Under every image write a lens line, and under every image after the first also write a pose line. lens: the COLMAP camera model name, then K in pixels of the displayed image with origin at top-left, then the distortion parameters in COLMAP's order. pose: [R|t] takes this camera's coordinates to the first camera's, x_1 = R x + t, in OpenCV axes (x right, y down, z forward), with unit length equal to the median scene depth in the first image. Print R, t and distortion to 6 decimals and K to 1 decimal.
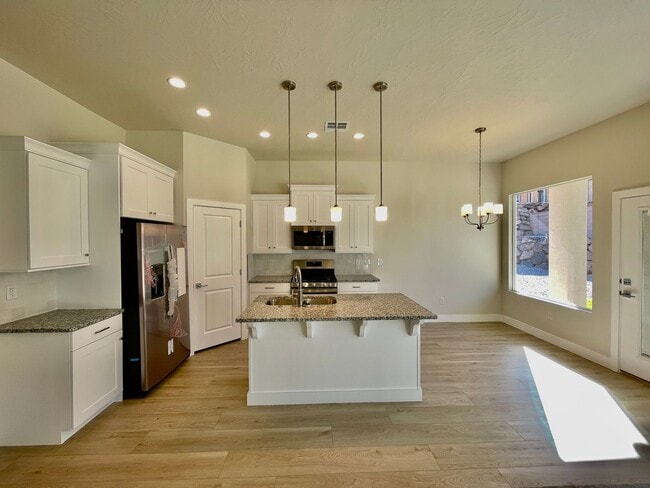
lens RADIAL K [[262.6, 0, 325.0], [0, 262.6, 244.0], [0, 0, 1]] dist [0.001058, -0.002411]
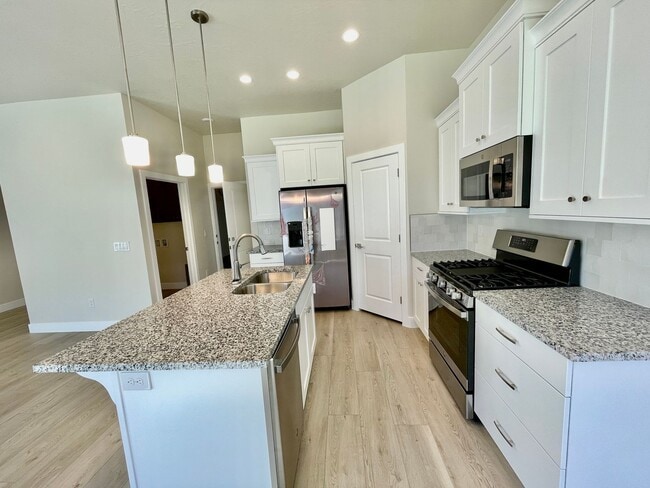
lens RADIAL K [[262.6, 0, 325.0], [0, 262.6, 244.0], [0, 0, 1]] dist [0.001058, -0.002411]
pose [[-0.094986, 0.138861, -0.985746, 0.504757], [0.044599, 0.989823, 0.135138, 0.012924], [0.994479, -0.031127, -0.100213, 0.982723]]
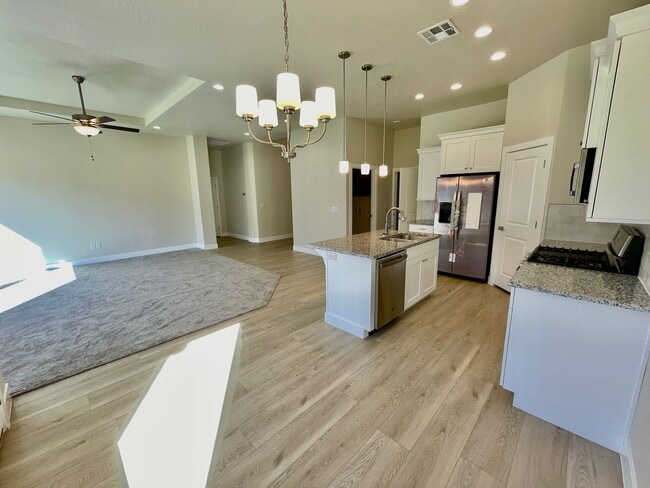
lens RADIAL K [[262.6, 0, 325.0], [0, 262.6, 244.0], [0, 0, 1]] dist [0.001058, -0.002411]
pose [[-0.721589, 0.147966, -0.676325, 0.813305], [0.007446, 0.978496, 0.206130, -0.009970], [0.692282, 0.143705, -0.707174, 1.288640]]
